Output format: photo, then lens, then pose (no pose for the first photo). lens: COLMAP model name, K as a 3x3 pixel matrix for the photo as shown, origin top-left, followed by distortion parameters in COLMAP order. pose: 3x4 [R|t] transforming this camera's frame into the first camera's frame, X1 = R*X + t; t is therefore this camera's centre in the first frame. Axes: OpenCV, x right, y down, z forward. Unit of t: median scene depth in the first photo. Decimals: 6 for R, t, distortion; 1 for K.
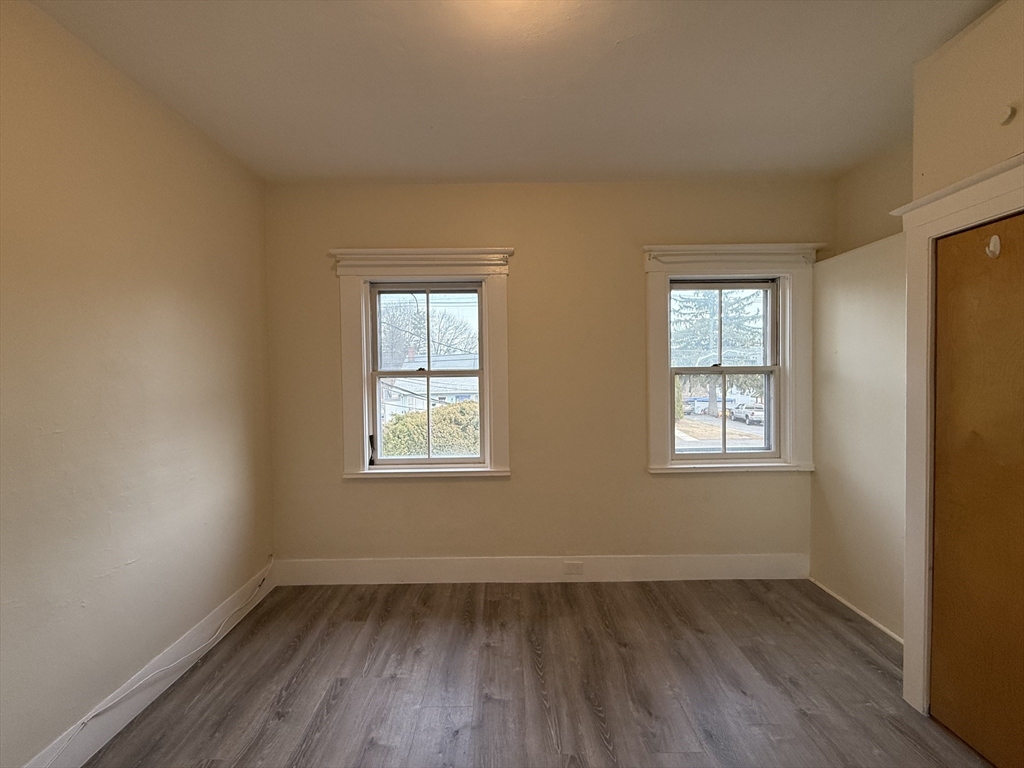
lens RADIAL K [[407.1, 0, 512.0], [0, 407.1, 383.5], [0, 0, 1]] dist [-0.003676, 0.000897]
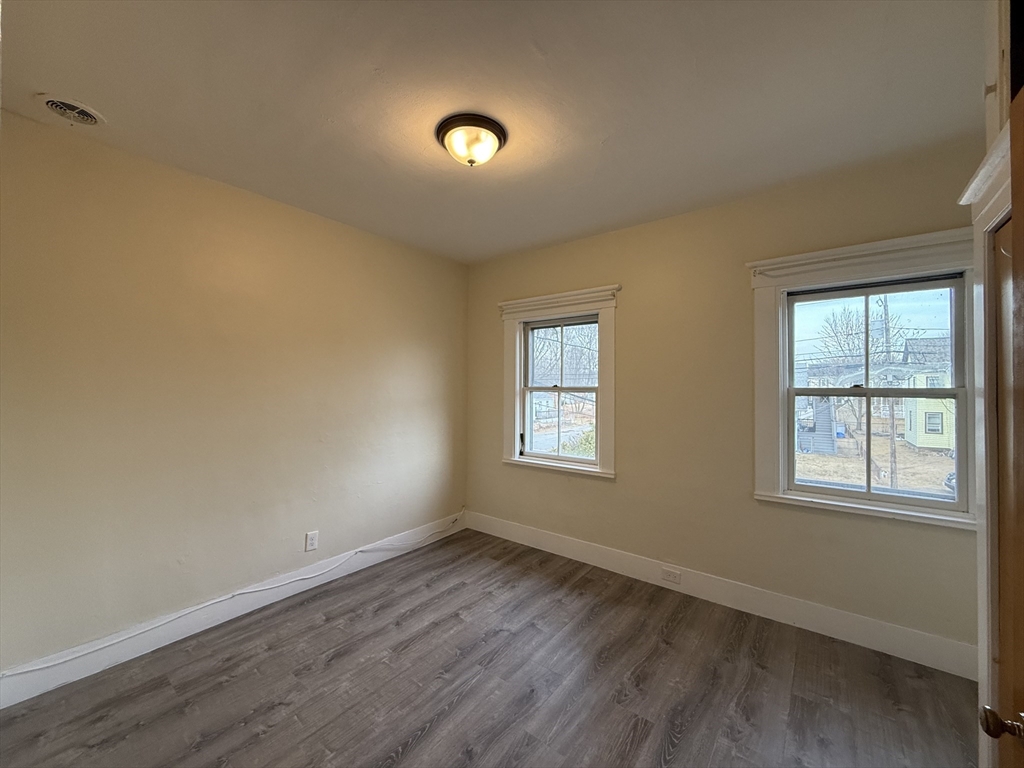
lens RADIAL K [[407.1, 0, 507.1], [0, 407.1, 382.5], [0, 0, 1]] dist [-0.003676, 0.000897]
pose [[0.782878, 0.009000, -0.622111, 0.478657], [-0.029107, 0.999330, -0.022172, -0.013152], [0.621495, 0.035466, 0.782615, -0.112251]]
